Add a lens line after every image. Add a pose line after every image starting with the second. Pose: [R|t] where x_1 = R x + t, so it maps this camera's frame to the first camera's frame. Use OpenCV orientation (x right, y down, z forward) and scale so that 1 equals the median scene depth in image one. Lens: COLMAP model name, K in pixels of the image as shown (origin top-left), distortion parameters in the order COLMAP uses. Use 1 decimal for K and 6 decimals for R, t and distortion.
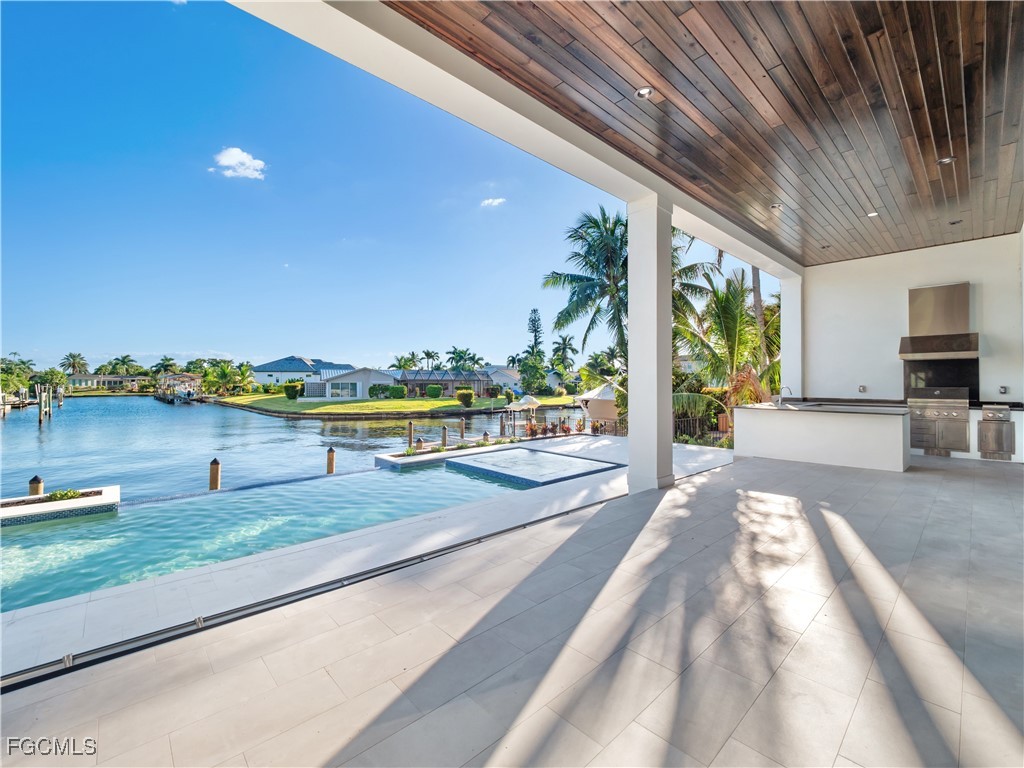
lens RADIAL K [[436.8, 0, 503.7], [0, 436.8, 384.8], [0, 0, 1]] dist [-0.001058, -0.000472]
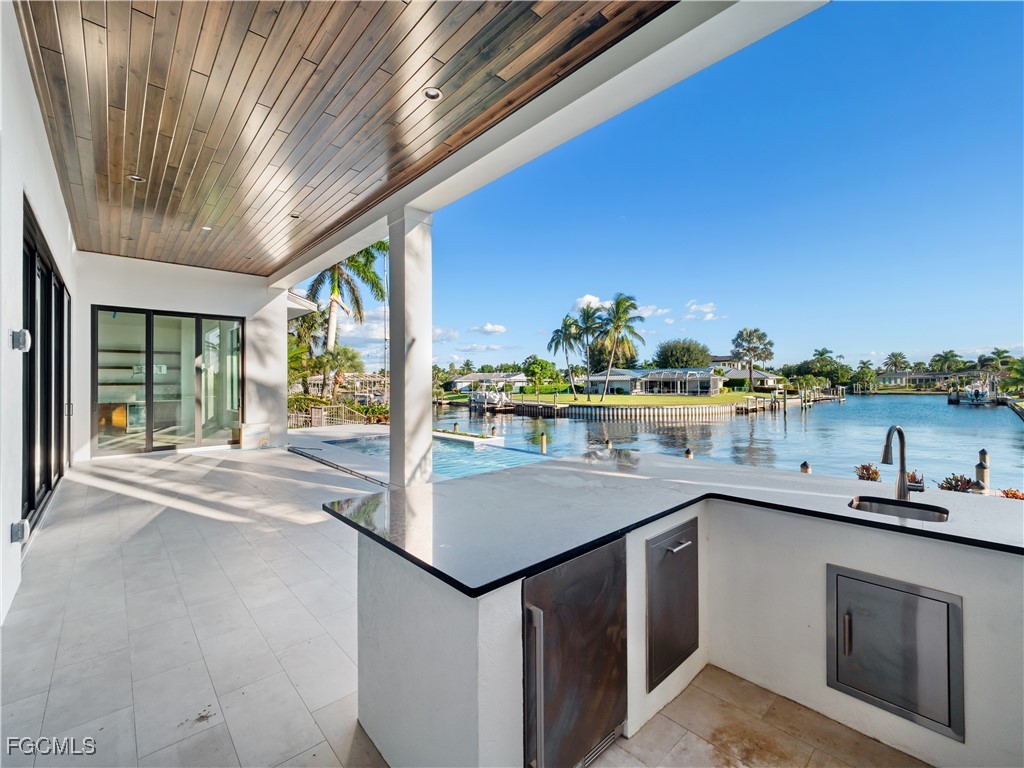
lens RADIAL K [[436.8, 0, 503.7], [0, 436.8, 384.8], [0, 0, 1]] dist [-0.001058, -0.000472]
pose [[-0.015688, 0.005166, -0.999864, 0.131292], [0.001678, 0.999985, 0.005140, -0.002826], [0.999876, -0.001597, -0.015696, 0.120803]]
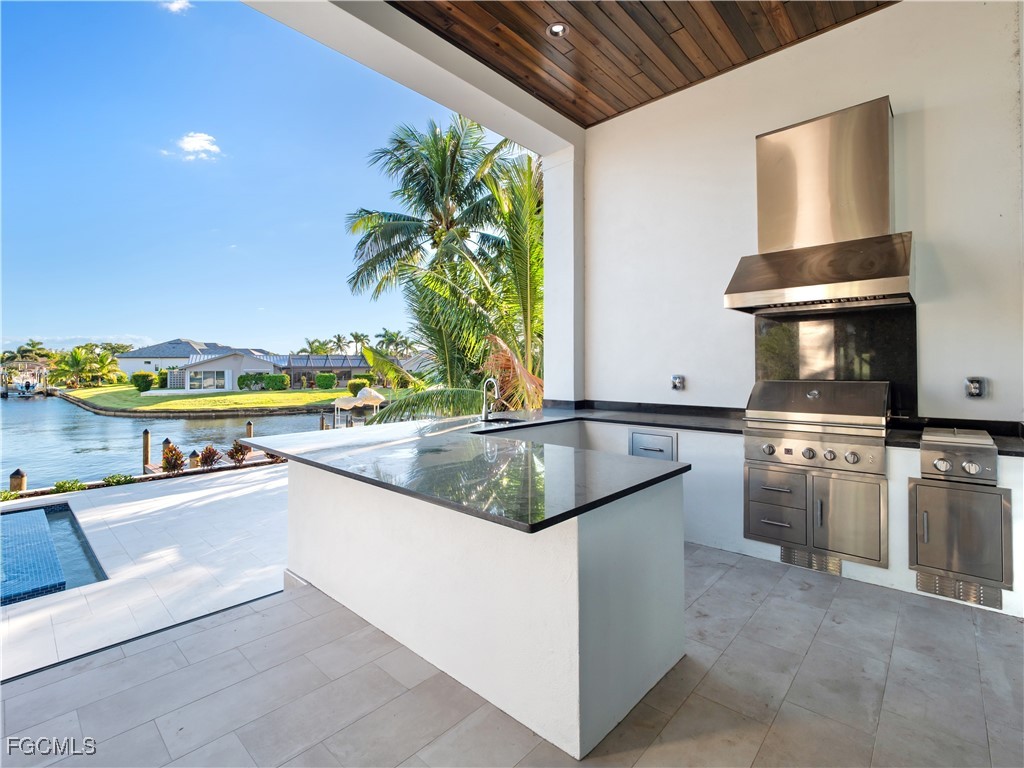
lens RADIAL K [[465.5, 0, 509.4], [0, 465.5, 372.5], [0, 0, 1]] dist [-0.001624, -0.001065]
pose [[0.996679, -0.006000, 0.081215, 0.097162], [0.005829, 0.999980, 0.002333, -0.000520], [-0.081227, -0.001852, 0.996694, 0.086284]]
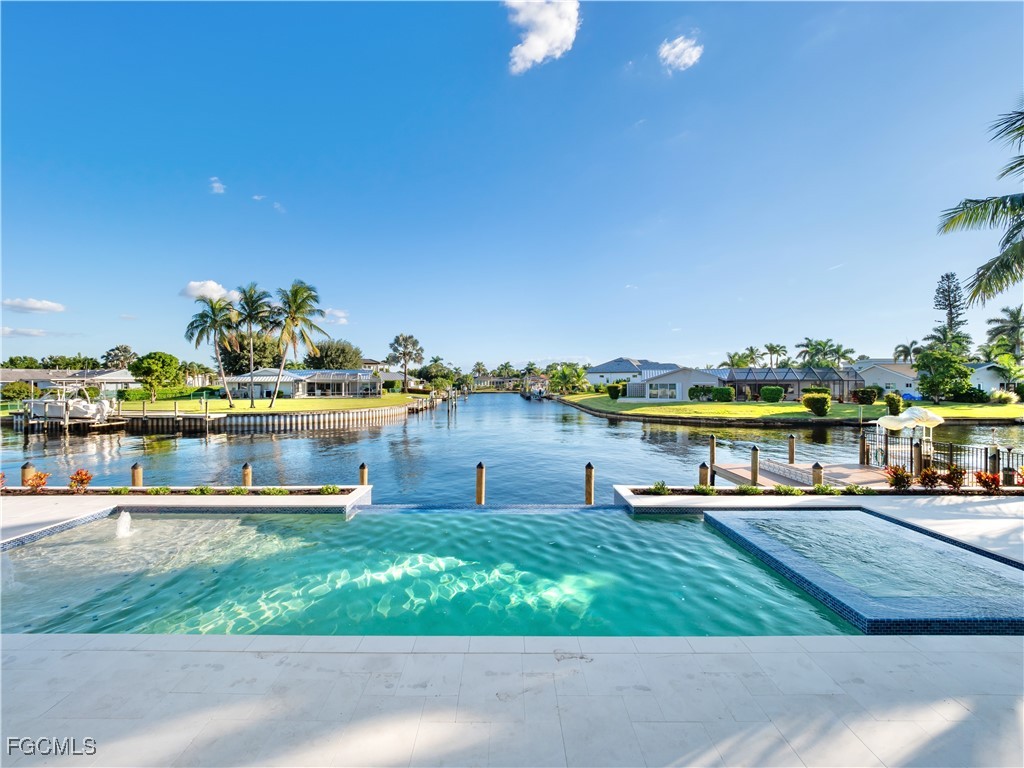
lens RADIAL K [[428.9, 0, 501.4], [0, 428.9, 381.5], [0, 0, 1]] dist [-0.000193, -0.002746]
pose [[0.733950, -0.003551, -0.679195, 0.014186], [0.000212, 0.999987, -0.004999, -0.003988], [0.679204, 0.003526, 0.733941, 0.050161]]
